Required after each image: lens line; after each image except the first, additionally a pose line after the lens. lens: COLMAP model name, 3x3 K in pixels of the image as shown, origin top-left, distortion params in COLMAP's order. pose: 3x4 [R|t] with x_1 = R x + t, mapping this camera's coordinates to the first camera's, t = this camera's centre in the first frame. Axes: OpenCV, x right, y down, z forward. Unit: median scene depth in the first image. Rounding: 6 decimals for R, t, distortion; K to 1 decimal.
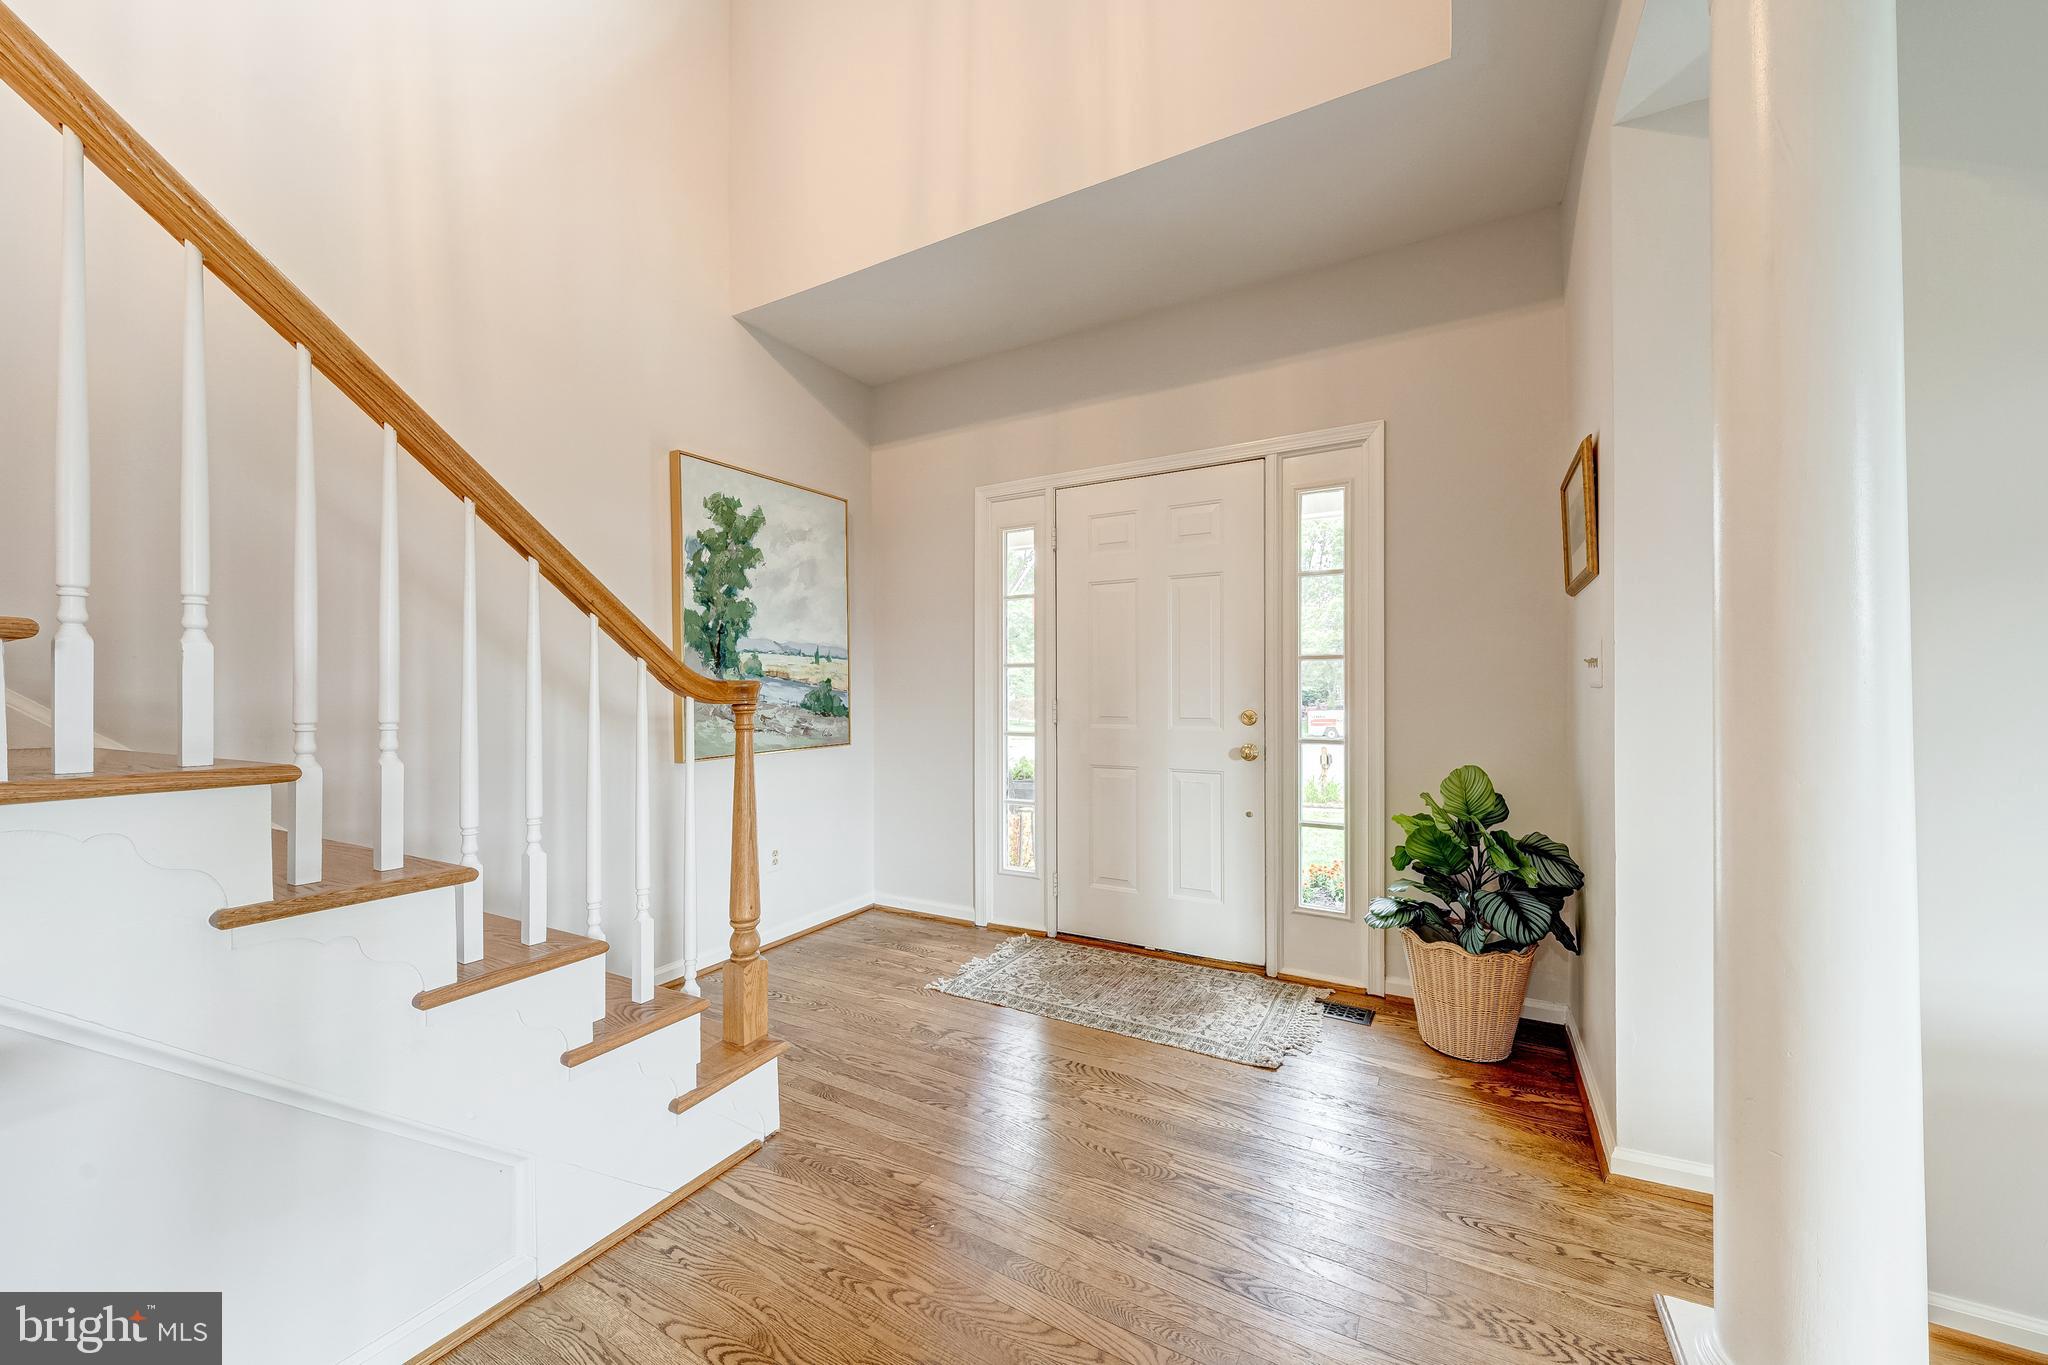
lens RADIAL K [[734.6, 0, 1034.1], [0, 734.6, 684.6], [0, 0, 1]] dist [0.014005, 0.000411]
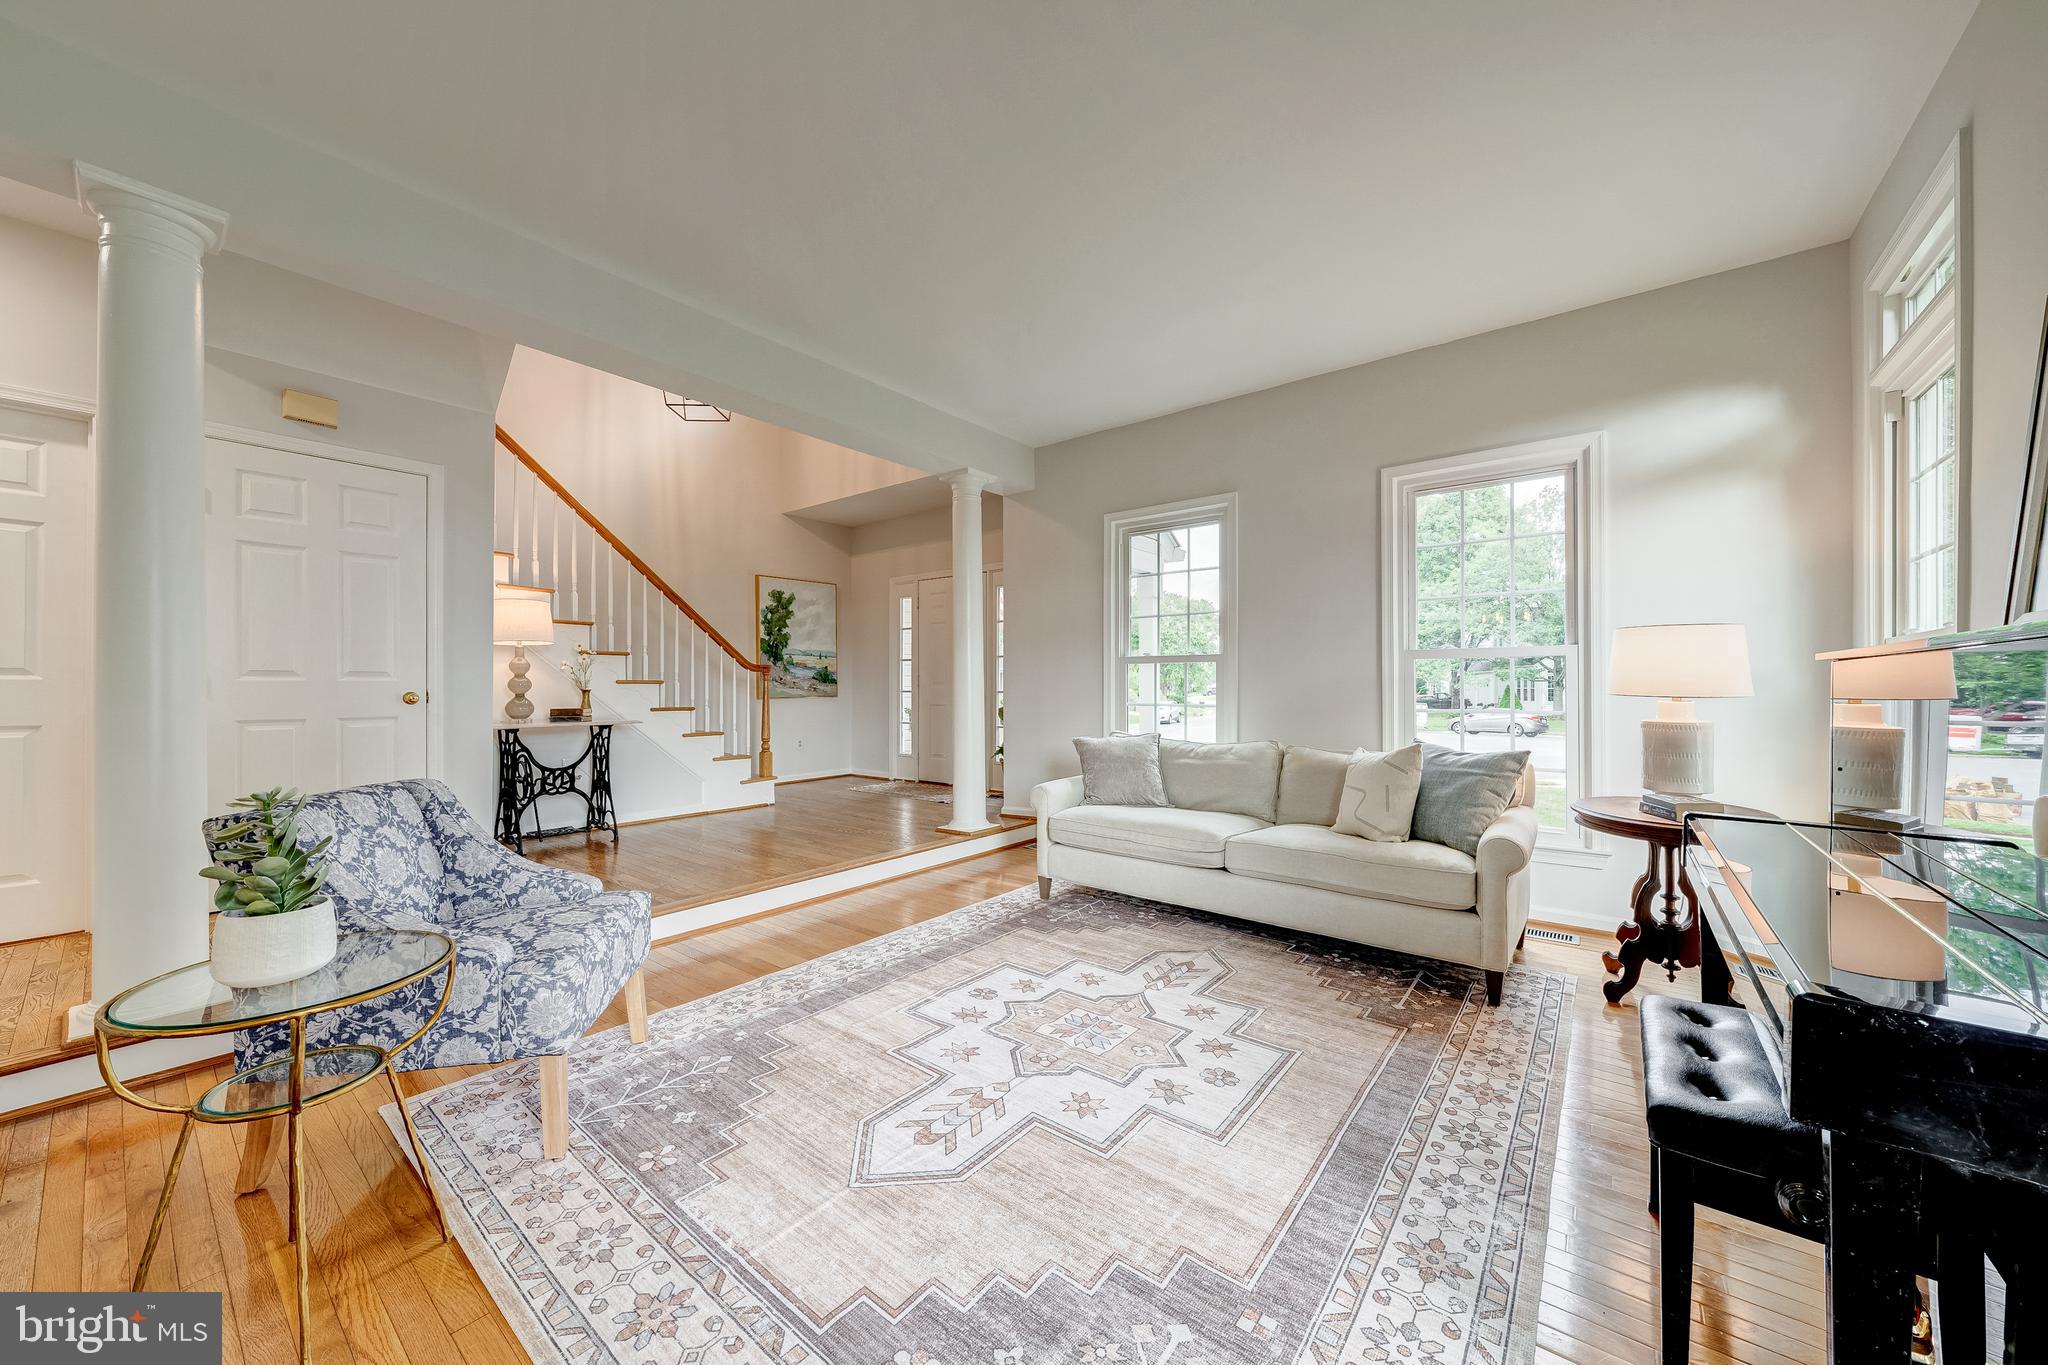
lens RADIAL K [[734.6, 0, 1025.8], [0, 734.6, 682.9], [0, 0, 1]] dist [0.014005, 0.000411]
pose [[0.983424, 0.006021, -0.181220, 0.807630], [-0.005060, 0.999971, 0.005768, 0.029974], [0.181249, -0.004755, 0.983426, -1.209084]]
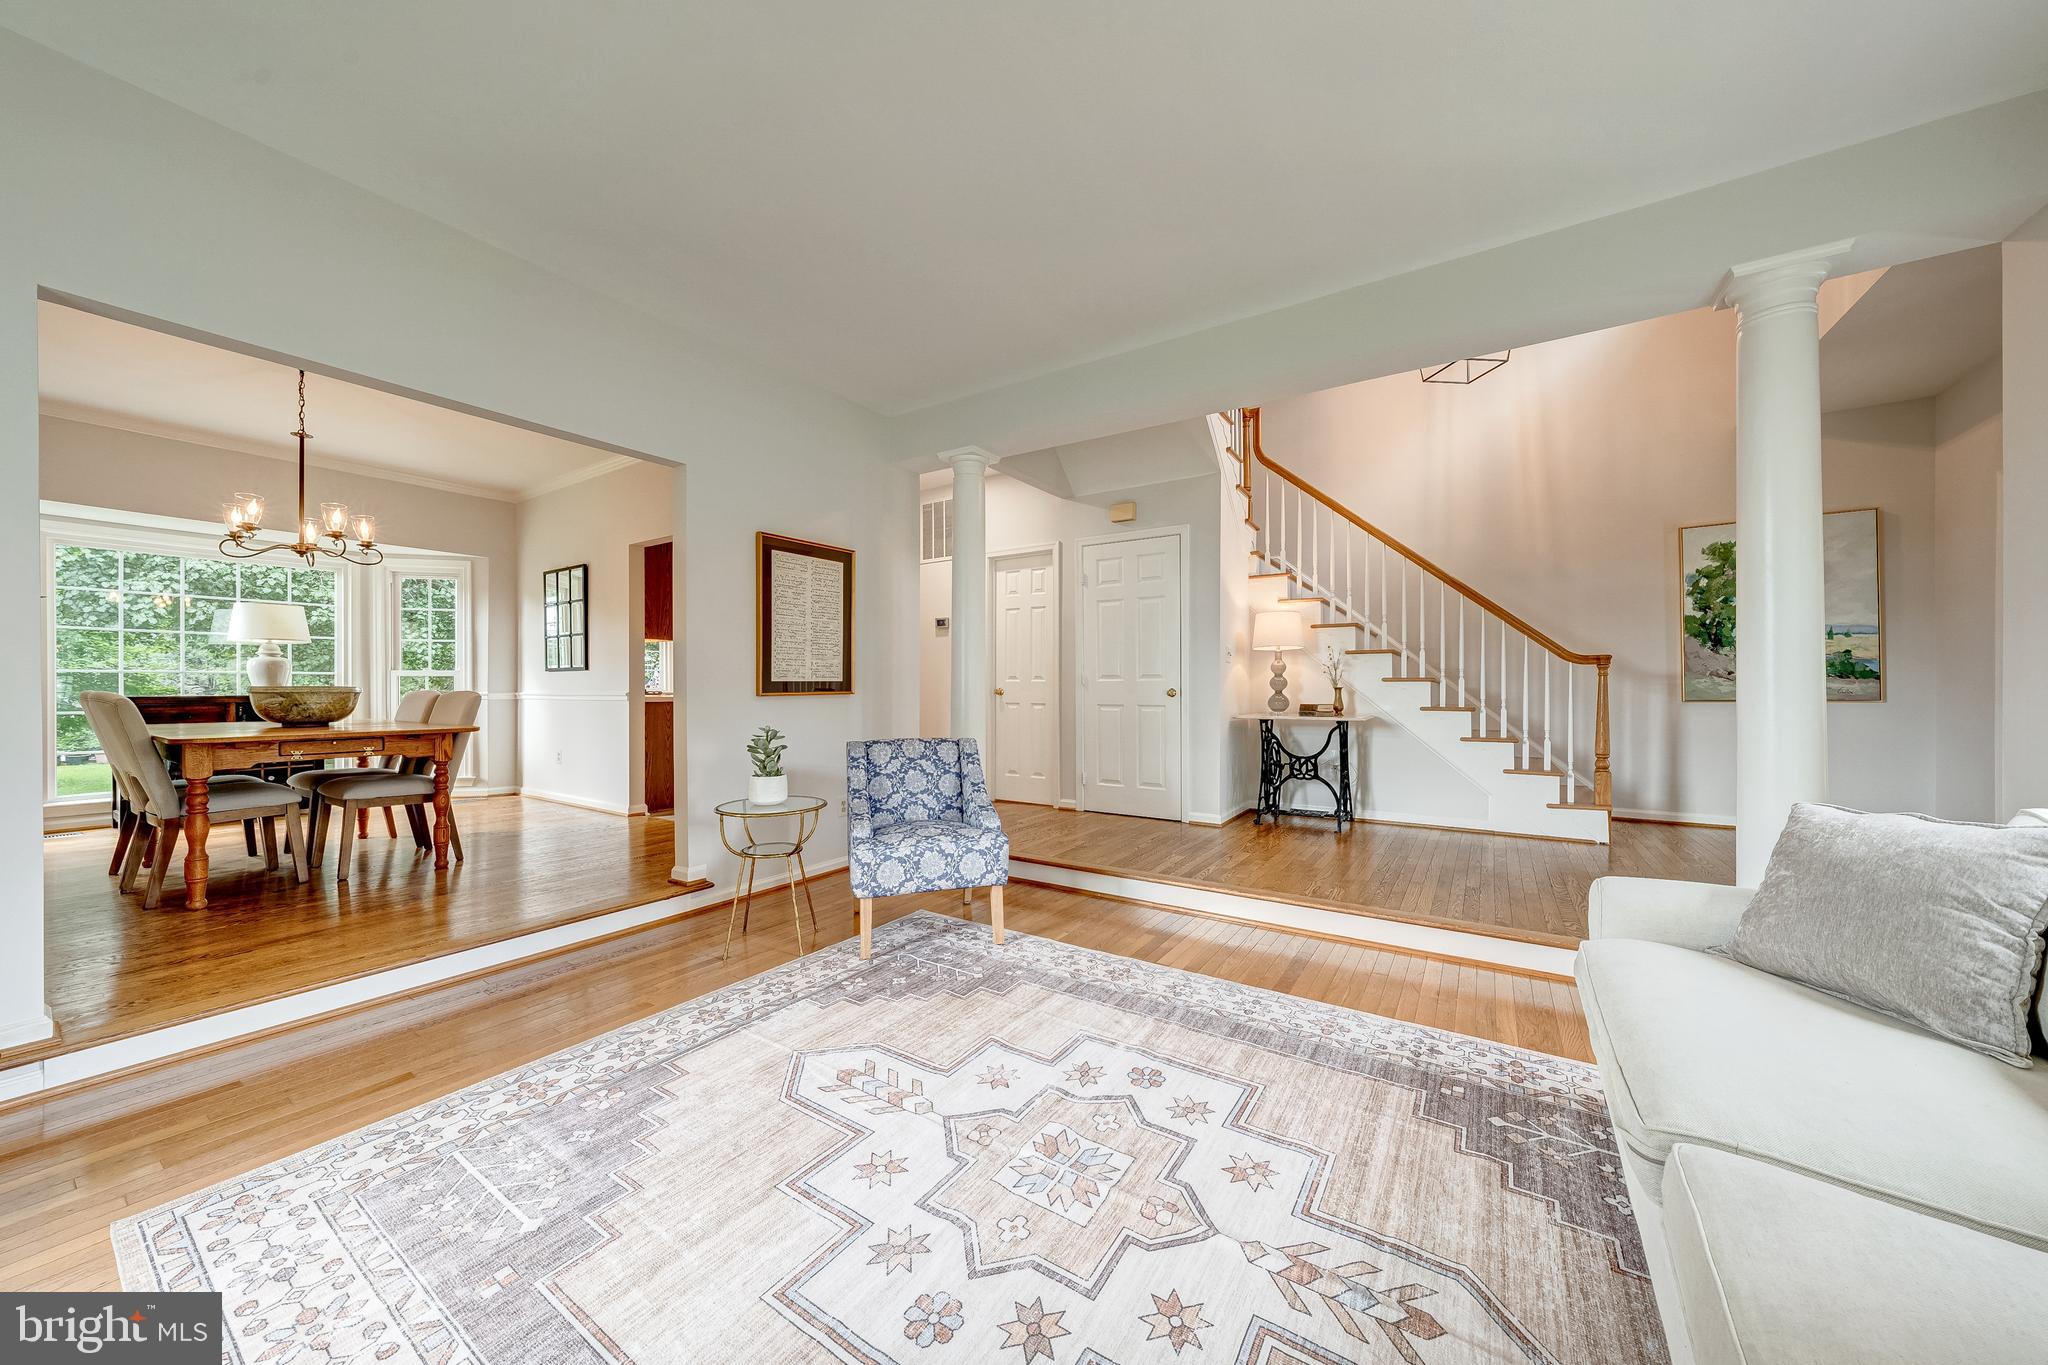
lens RADIAL K [[710.2, 0, 1038.2], [0, 710.2, 685.0], [0, 0, 1]] dist [0.000280, 0.000394]
pose [[-0.087255, 0.006126, -0.996167, 1.272927], [0.010915, 0.999927, 0.005193, 0.036990], [0.996126, -0.010420, -0.087316, -0.380548]]
